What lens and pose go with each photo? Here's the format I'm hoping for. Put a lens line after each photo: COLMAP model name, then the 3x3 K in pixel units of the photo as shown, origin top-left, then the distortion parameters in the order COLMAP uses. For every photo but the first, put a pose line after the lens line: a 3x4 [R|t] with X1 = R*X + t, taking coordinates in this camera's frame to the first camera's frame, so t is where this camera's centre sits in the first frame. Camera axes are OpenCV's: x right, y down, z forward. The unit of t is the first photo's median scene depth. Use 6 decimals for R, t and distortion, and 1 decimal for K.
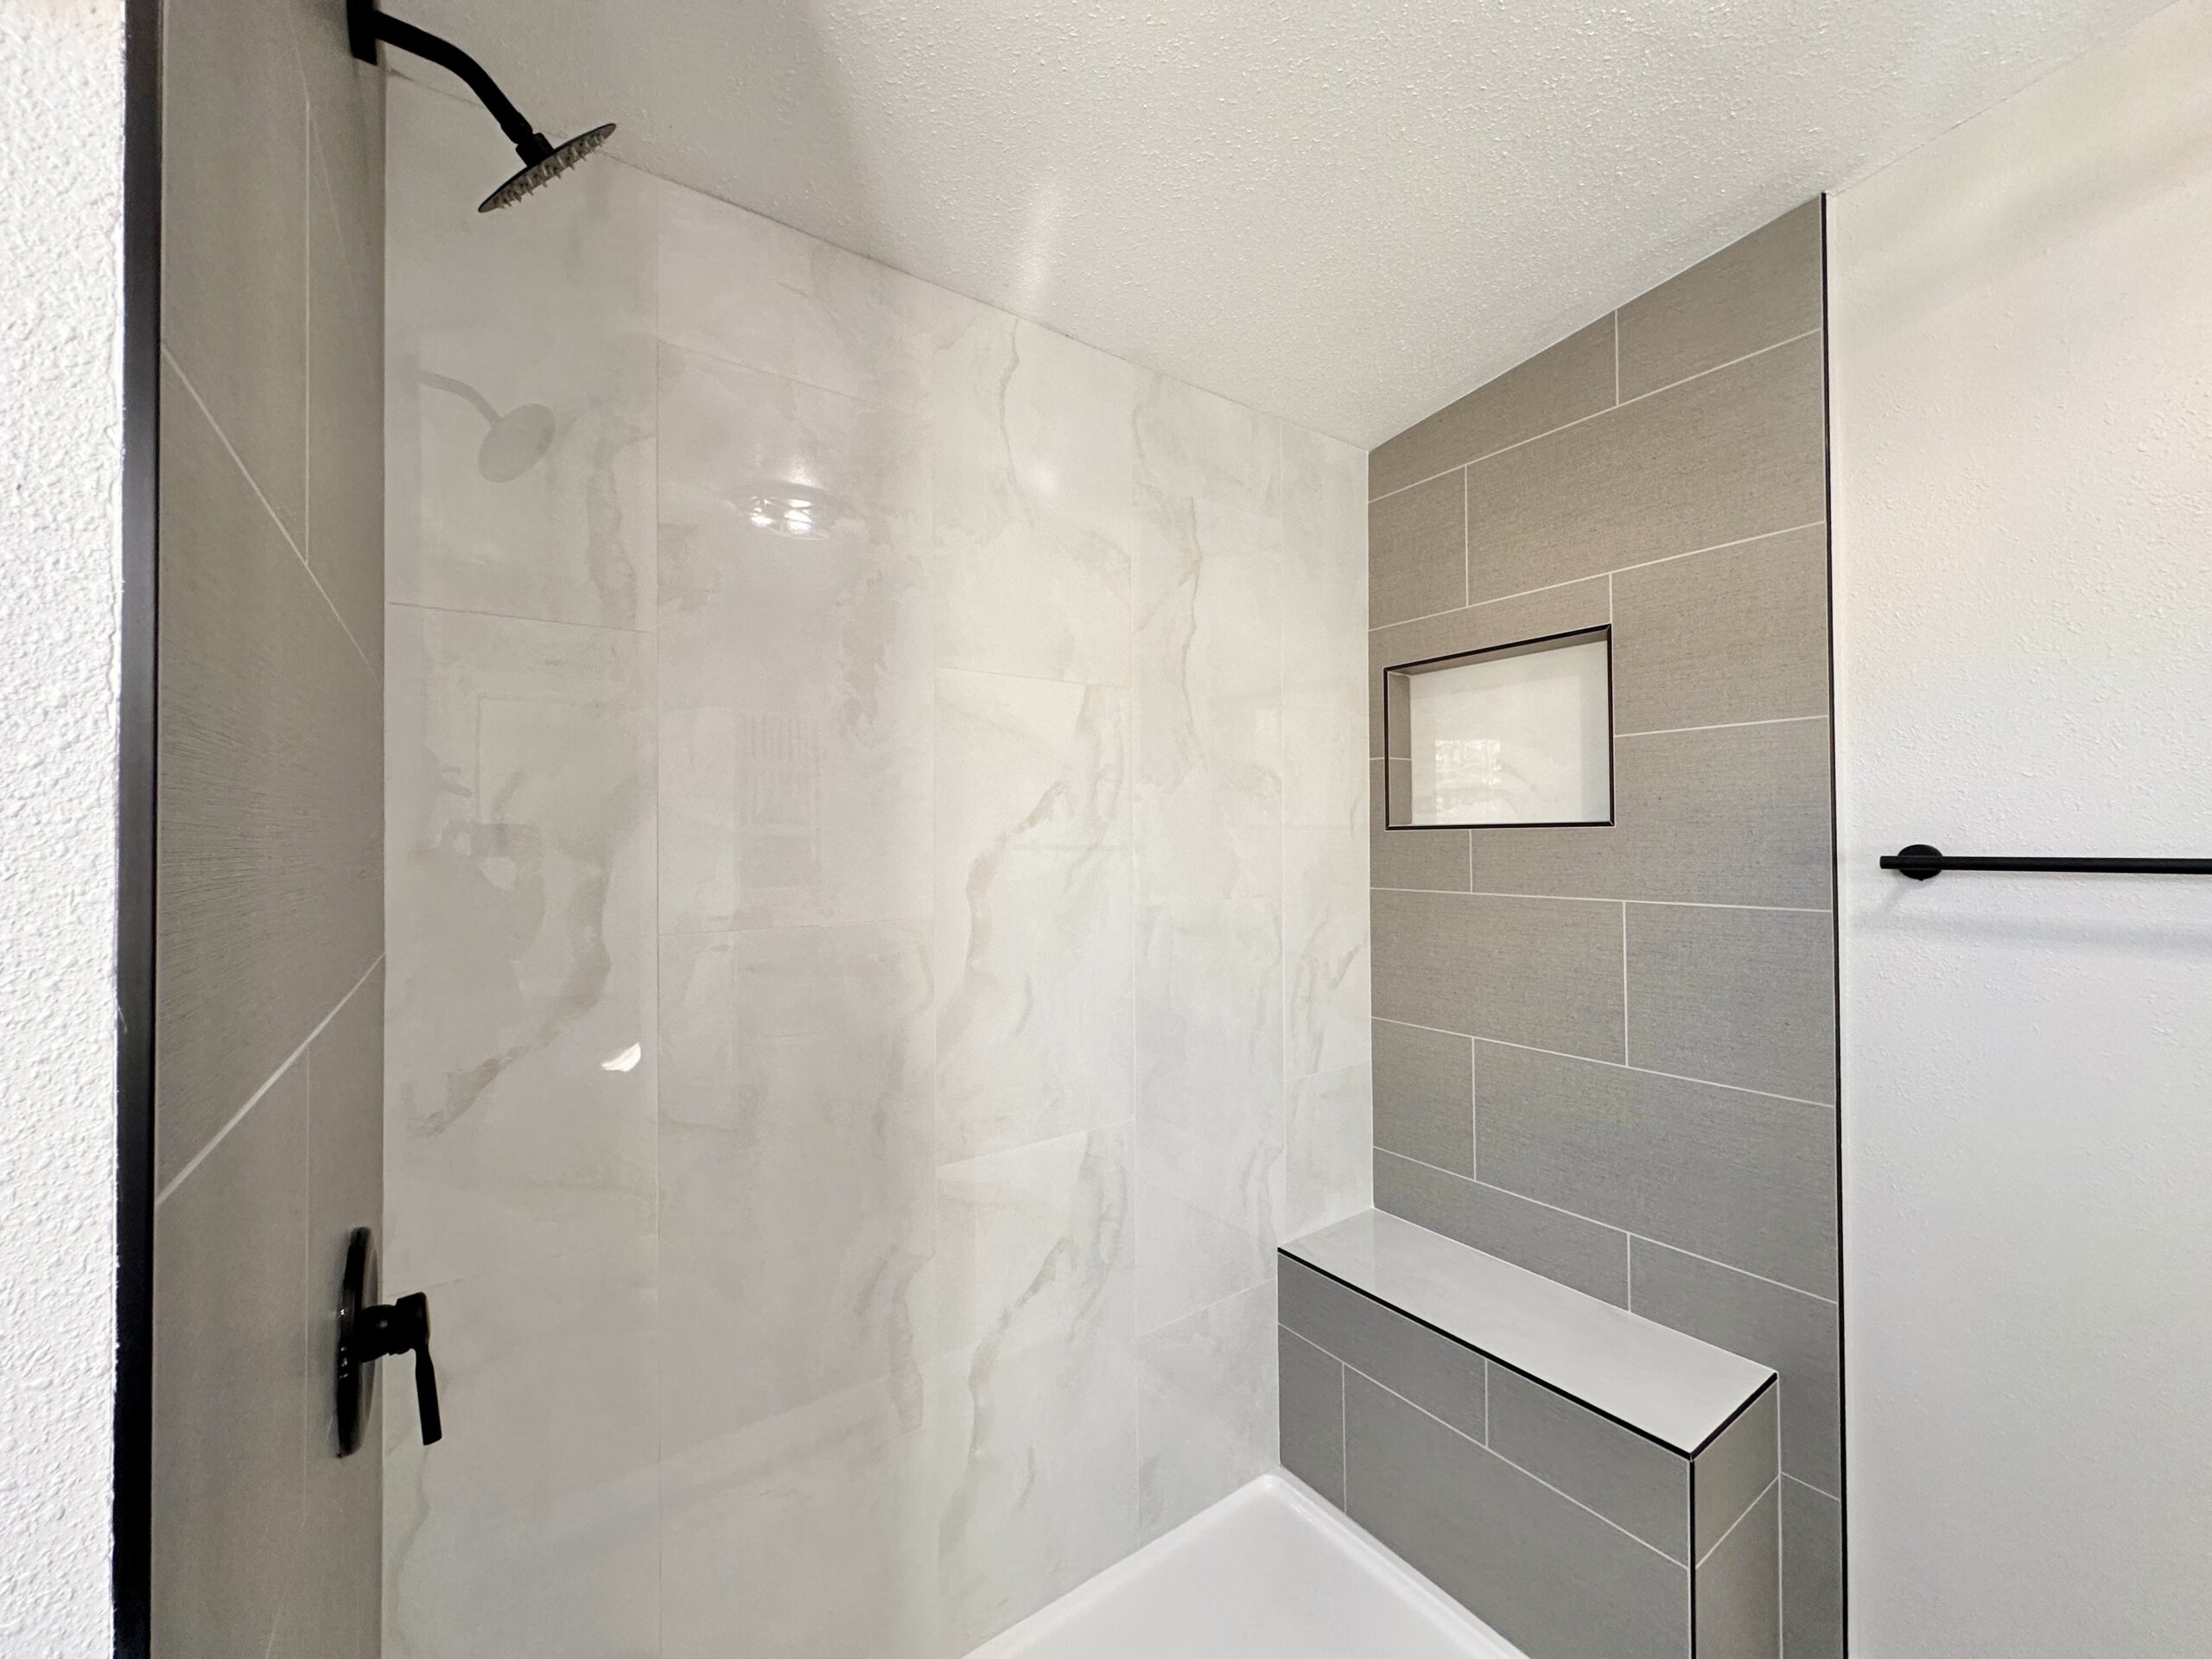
lens RADIAL K [[881.0, 0, 1104.9], [0, 881.0, 826.8], [0, 0, 1]] dist [-0.001147, 0.000690]
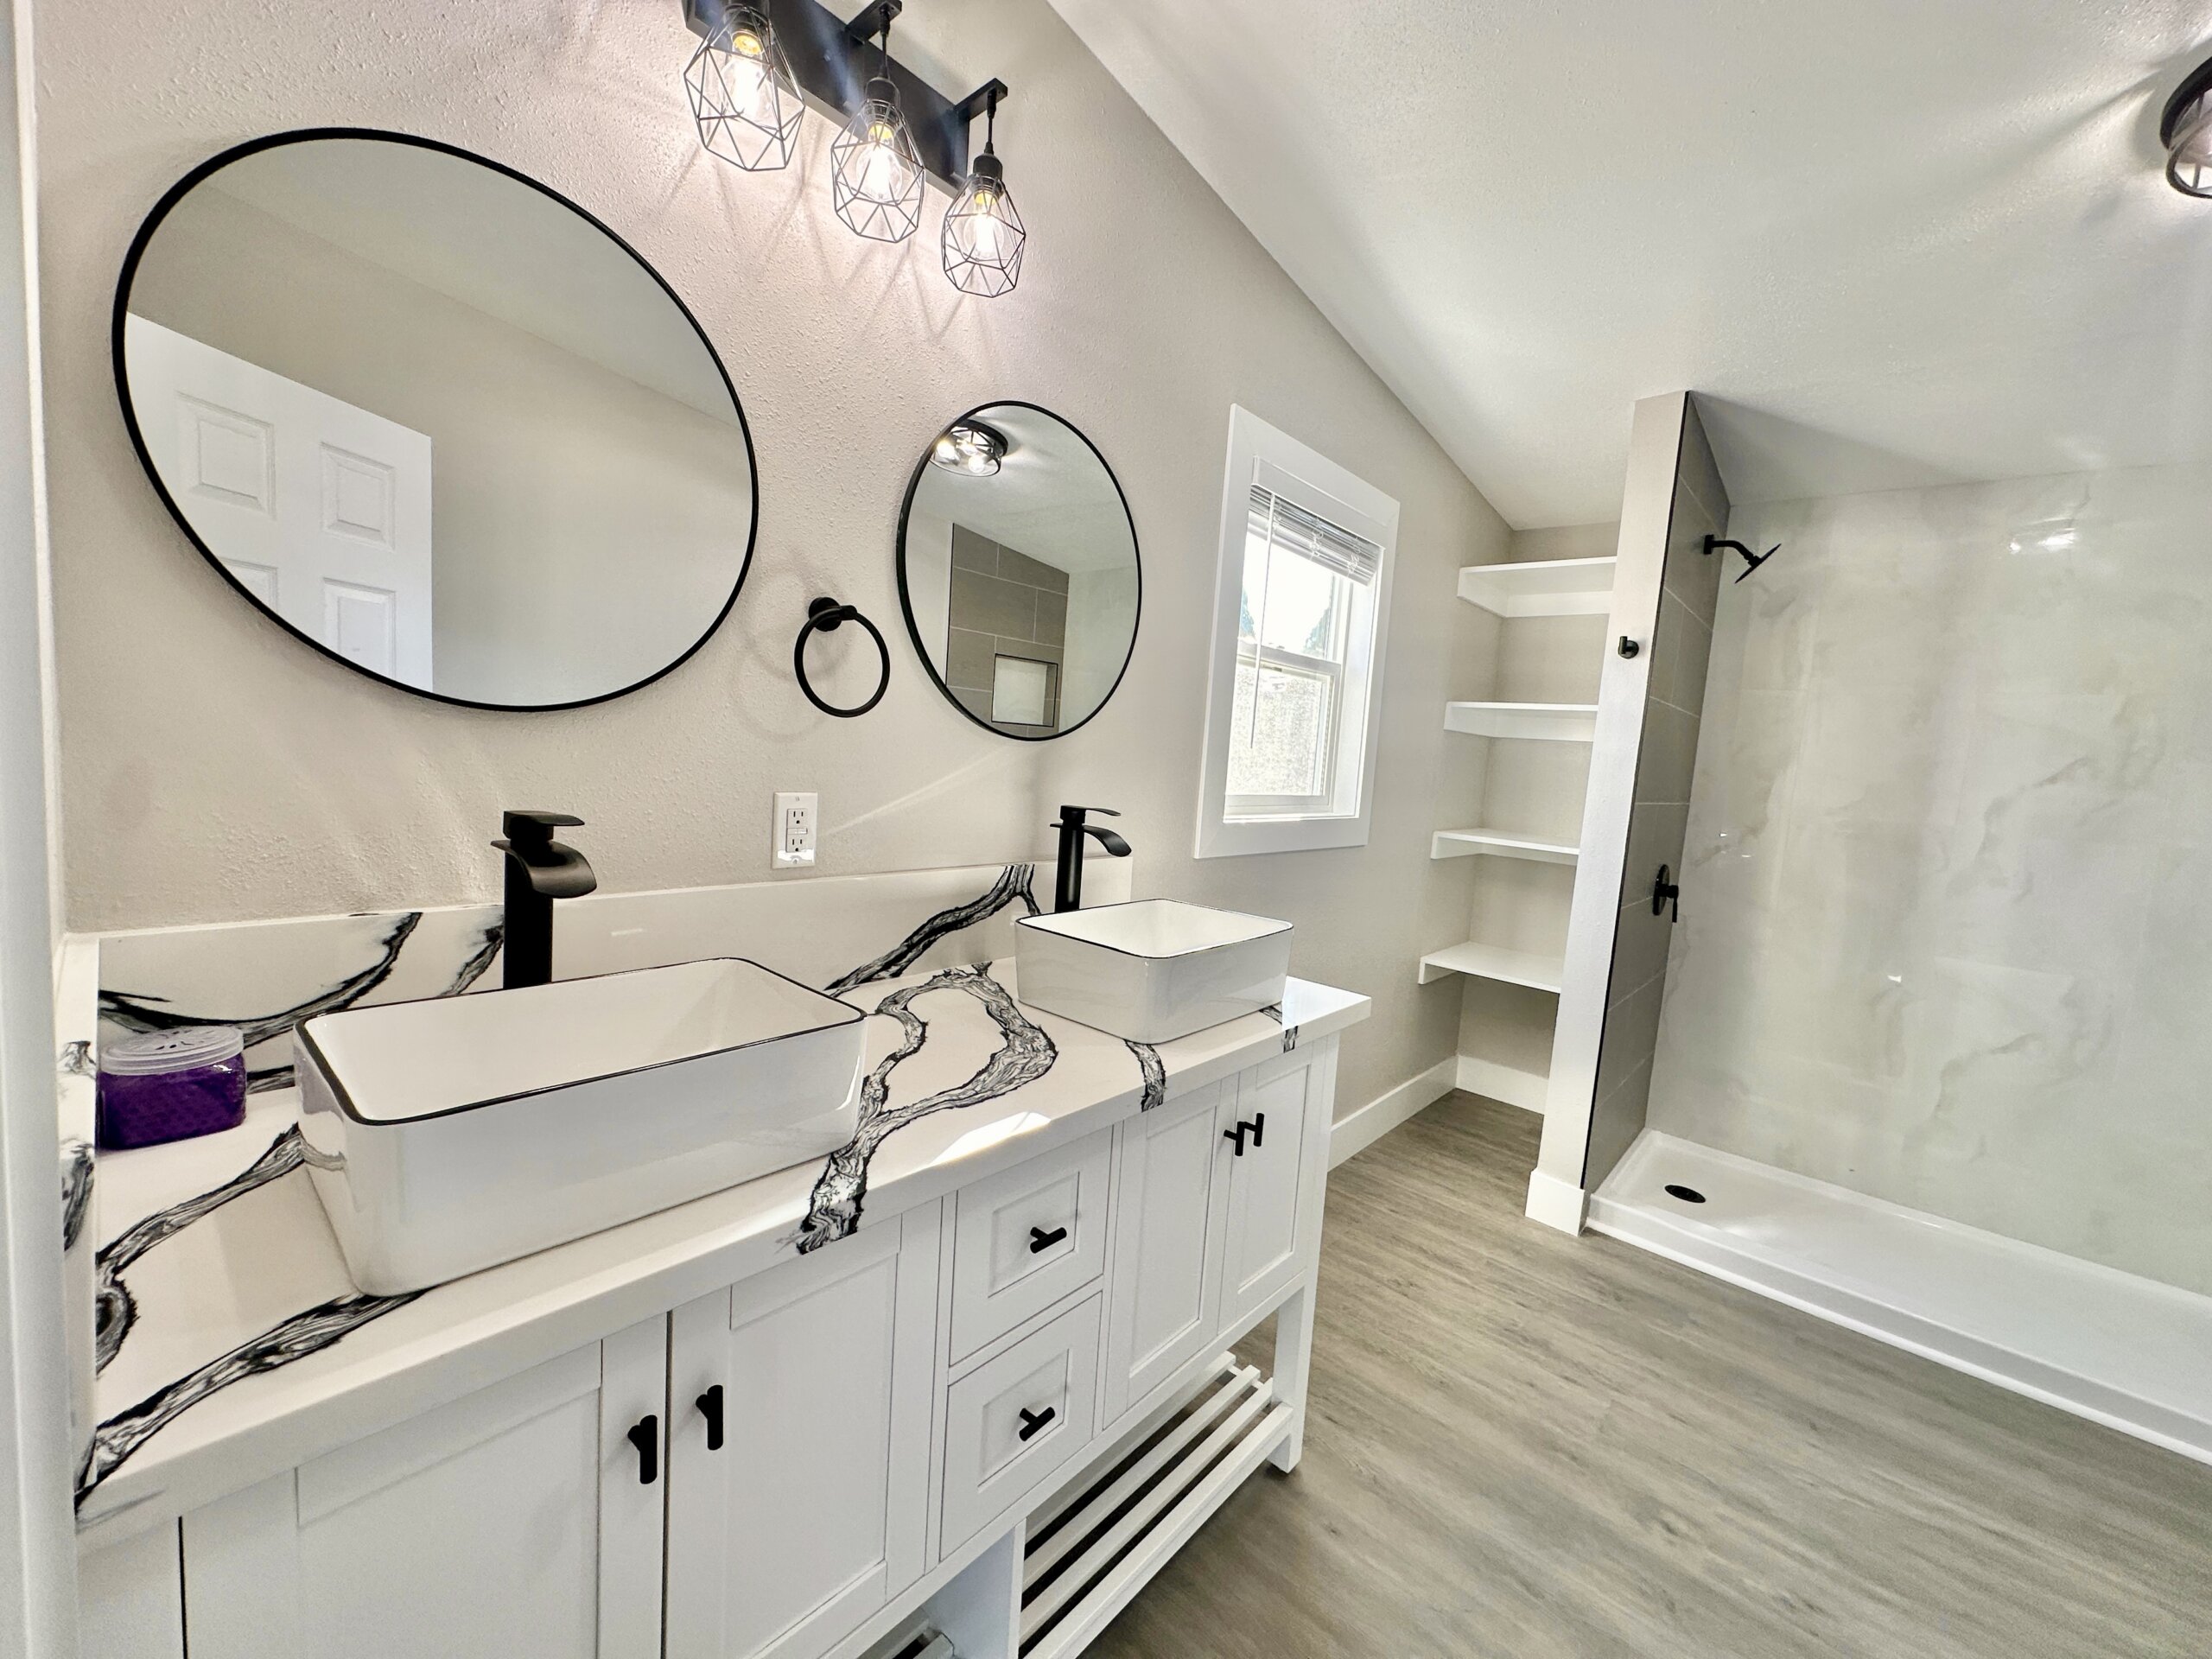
lens RADIAL K [[891.1, 0, 1106.0], [0, 891.1, 829.5], [0, 0, 1]] dist [-0.000791, 0.000097]
pose [[0.218011, 0.130604, -0.967168, 1.268566], [-0.057496, 0.991003, 0.120862, -0.015931], [0.974251, 0.029259, 0.223559, -1.213130]]
